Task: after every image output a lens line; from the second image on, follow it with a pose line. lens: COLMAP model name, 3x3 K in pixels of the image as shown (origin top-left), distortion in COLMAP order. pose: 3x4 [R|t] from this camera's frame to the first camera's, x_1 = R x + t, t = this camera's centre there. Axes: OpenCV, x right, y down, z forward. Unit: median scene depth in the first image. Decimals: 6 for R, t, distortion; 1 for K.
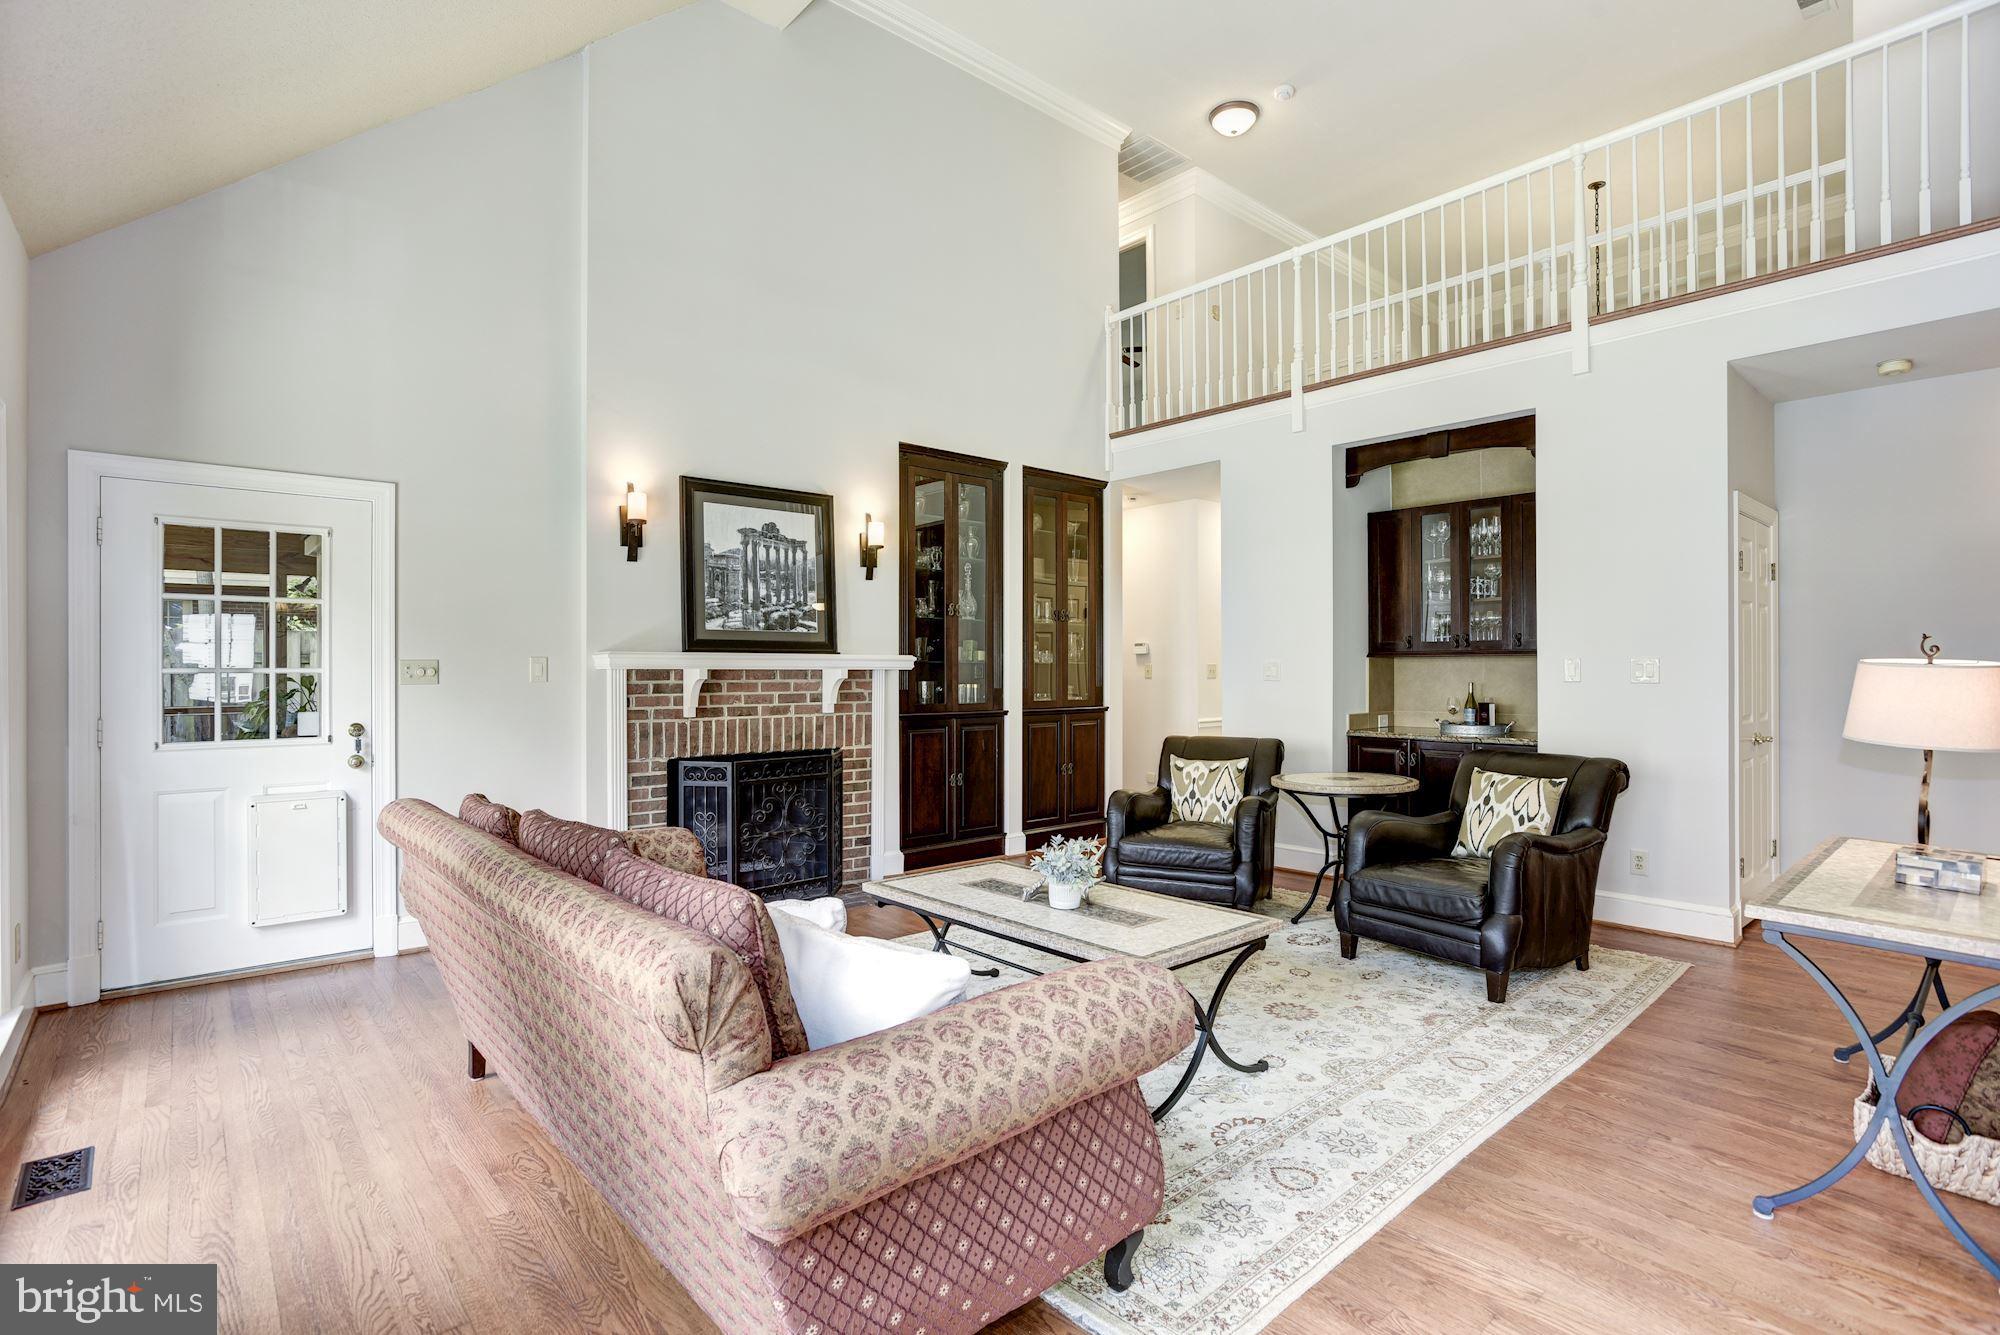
lens RADIAL K [[937.6, 0, 1006.2], [0, 937.6, 677.6], [0, 0, 1]] dist [-0.023185, 0.001776]
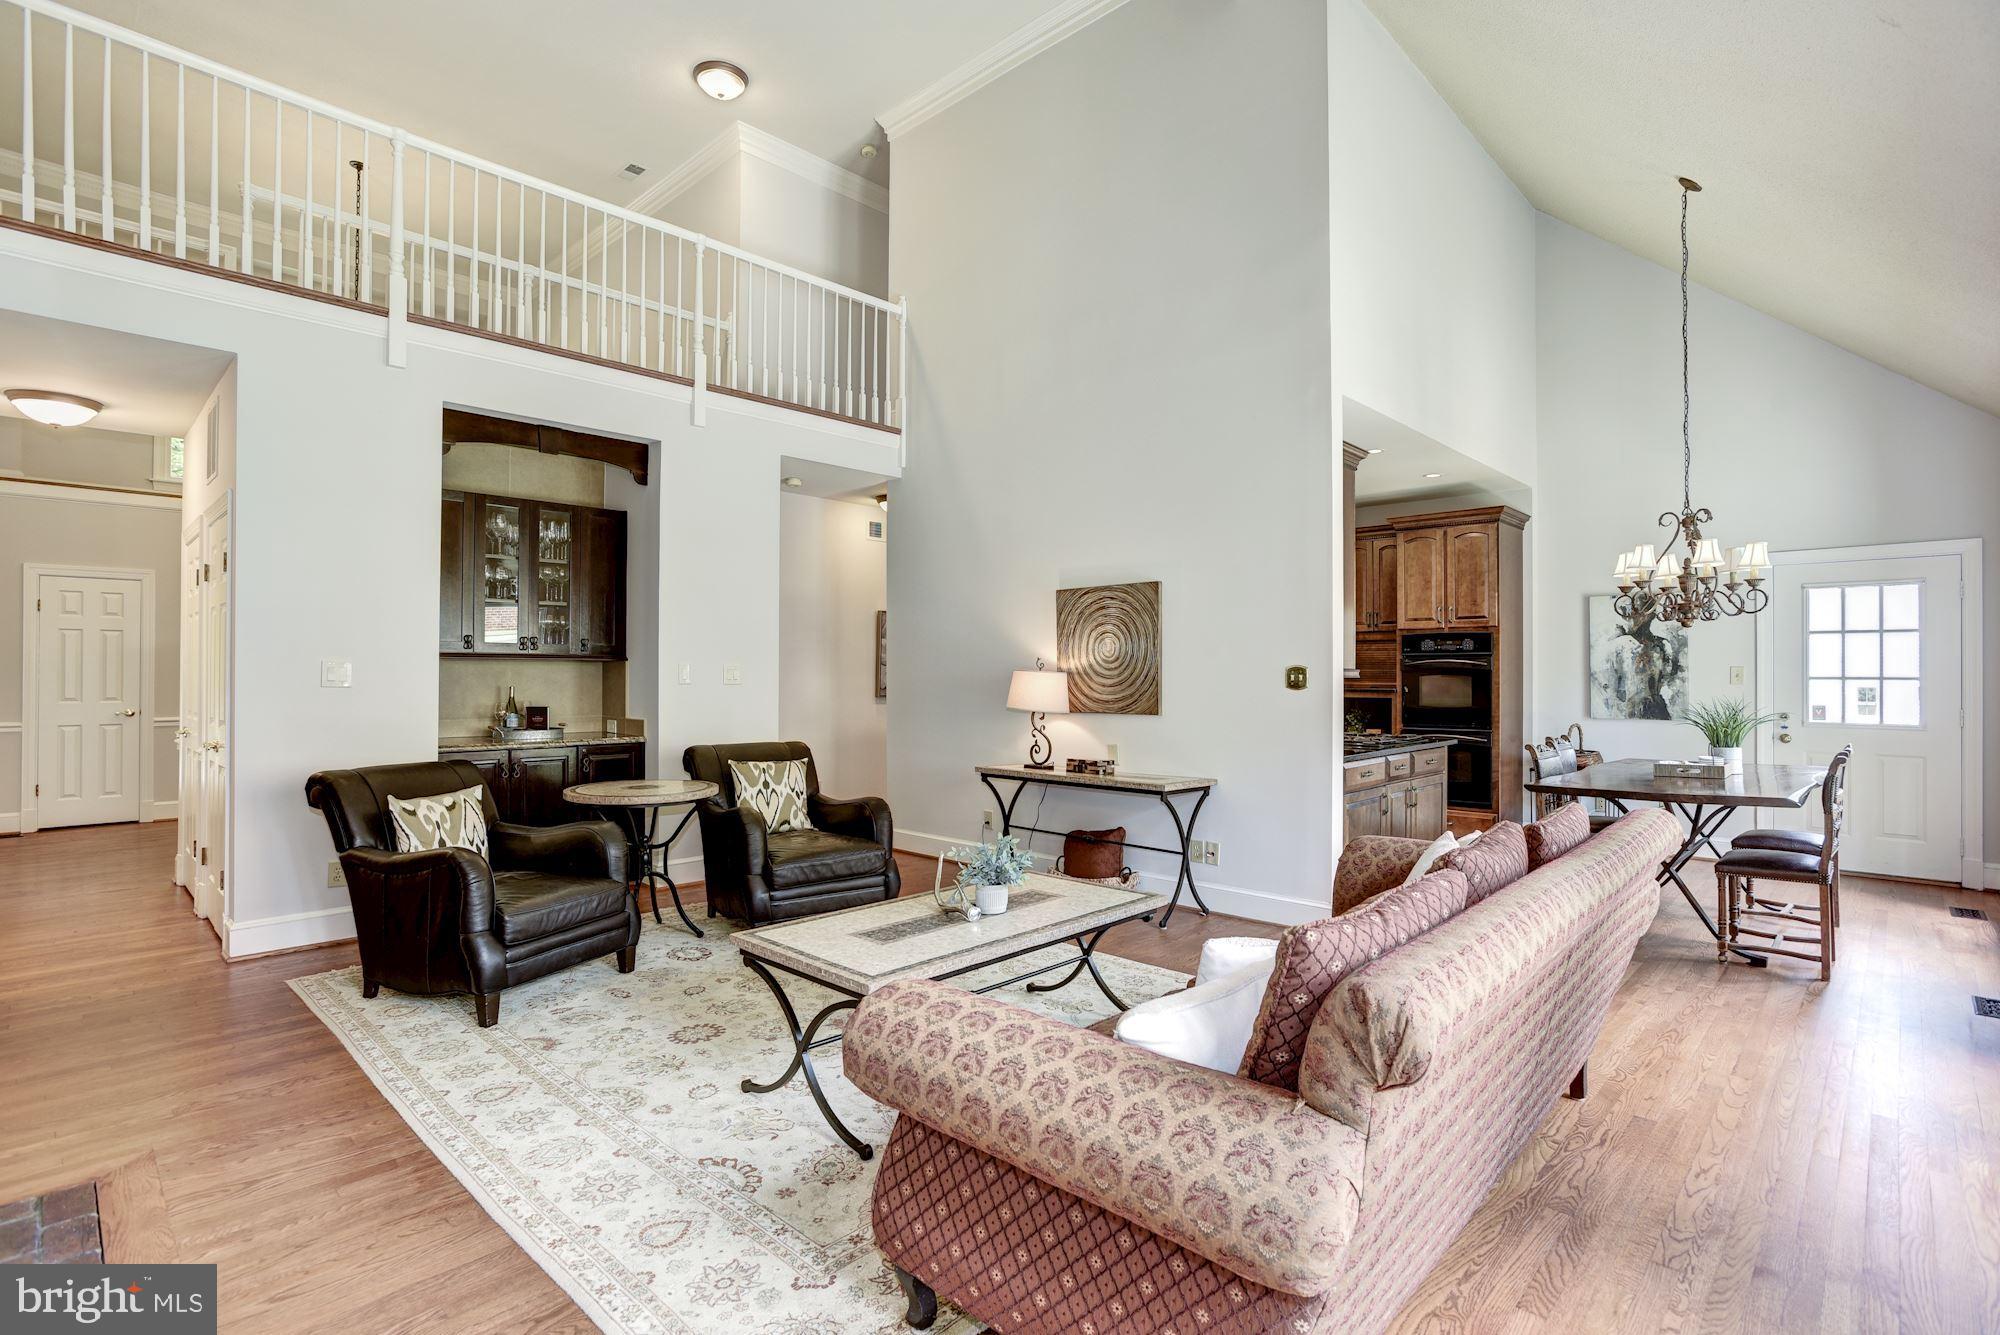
lens RADIAL K [[937.6, 0, 1006.2], [0, 937.6, 667.2], [0, 0, 1]] dist [-0.023185, 0.001776]
pose [[-0.064541, 0.009597, 0.997869, -0.573580], [0.002865, 0.999951, -0.009432, -0.004034], [-0.997911, 0.002251, -0.064565, 0.641989]]
